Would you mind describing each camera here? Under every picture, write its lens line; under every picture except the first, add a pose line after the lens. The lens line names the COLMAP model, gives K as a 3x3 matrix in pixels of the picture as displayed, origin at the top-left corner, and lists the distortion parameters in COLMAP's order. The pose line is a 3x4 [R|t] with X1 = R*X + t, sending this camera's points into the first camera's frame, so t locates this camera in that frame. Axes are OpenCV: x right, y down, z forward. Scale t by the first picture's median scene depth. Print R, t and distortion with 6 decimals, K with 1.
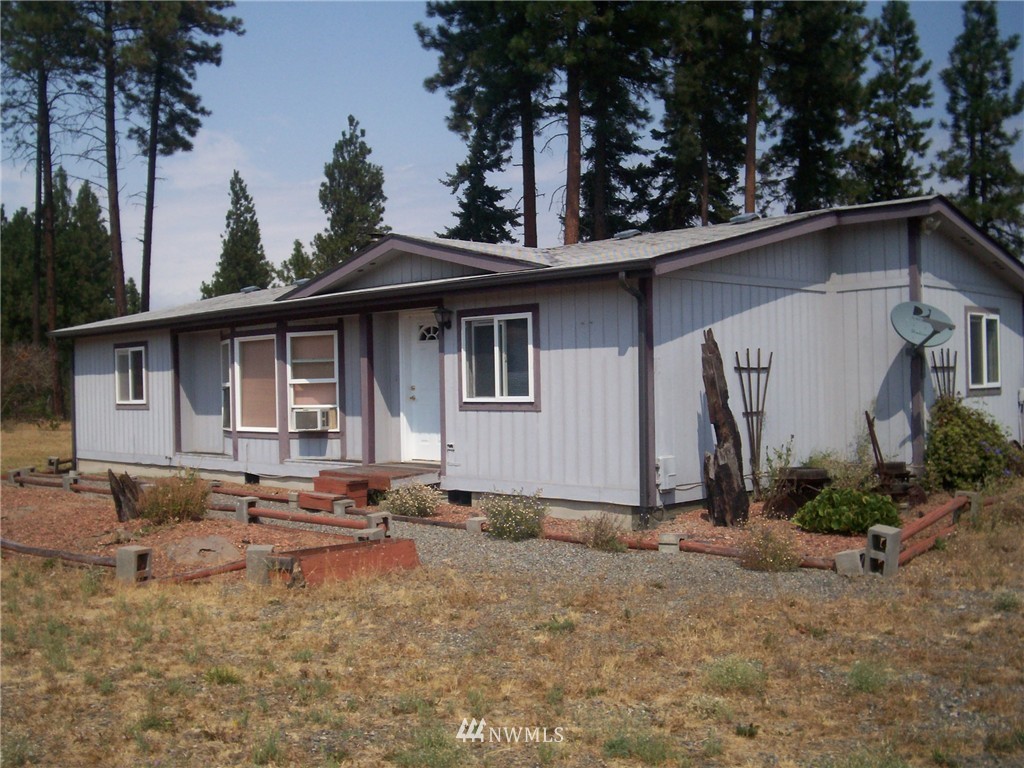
lens RADIAL K [[1062.6, 0, 512.0], [0, 1062.6, 384.0], [0, 0, 1]] dist [-0.003347, -0.268884]
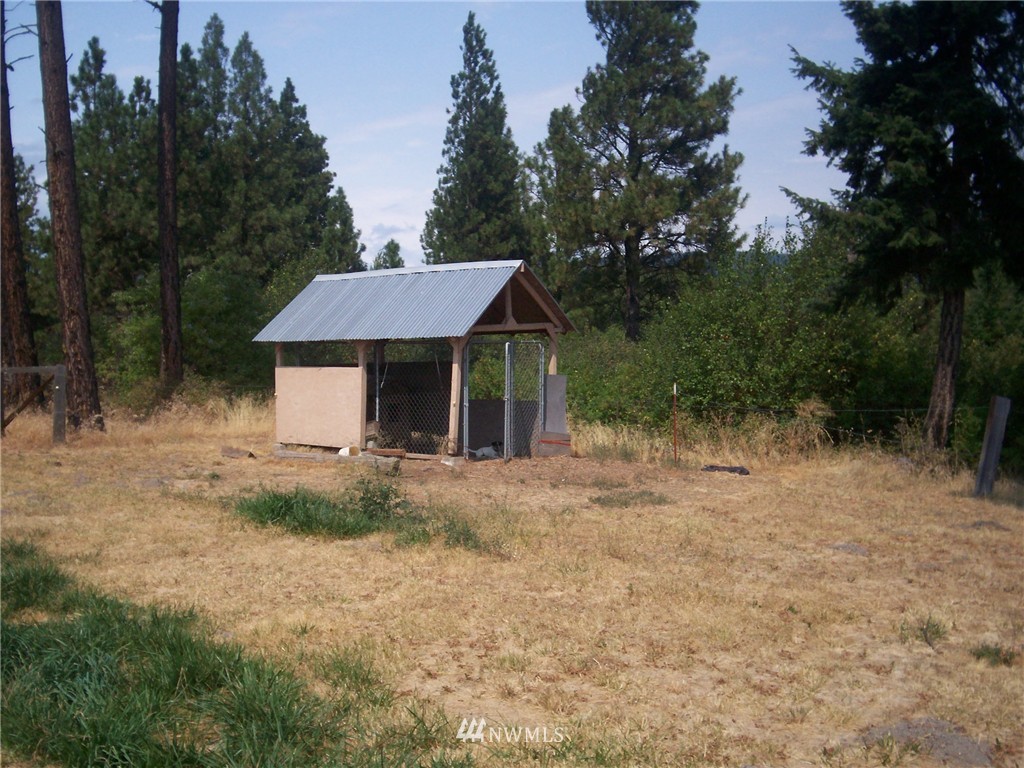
lens RADIAL K [[1062.6, 0, 512.0], [0, 1062.6, 384.0], [0, 0, 1]] dist [-0.003347, -0.268884]
pose [[0.963279, 0.012650, -0.268205, -0.053409], [0.000442, 0.998814, 0.048697, -0.000841], [0.268503, -0.047027, 0.962130, 0.355745]]
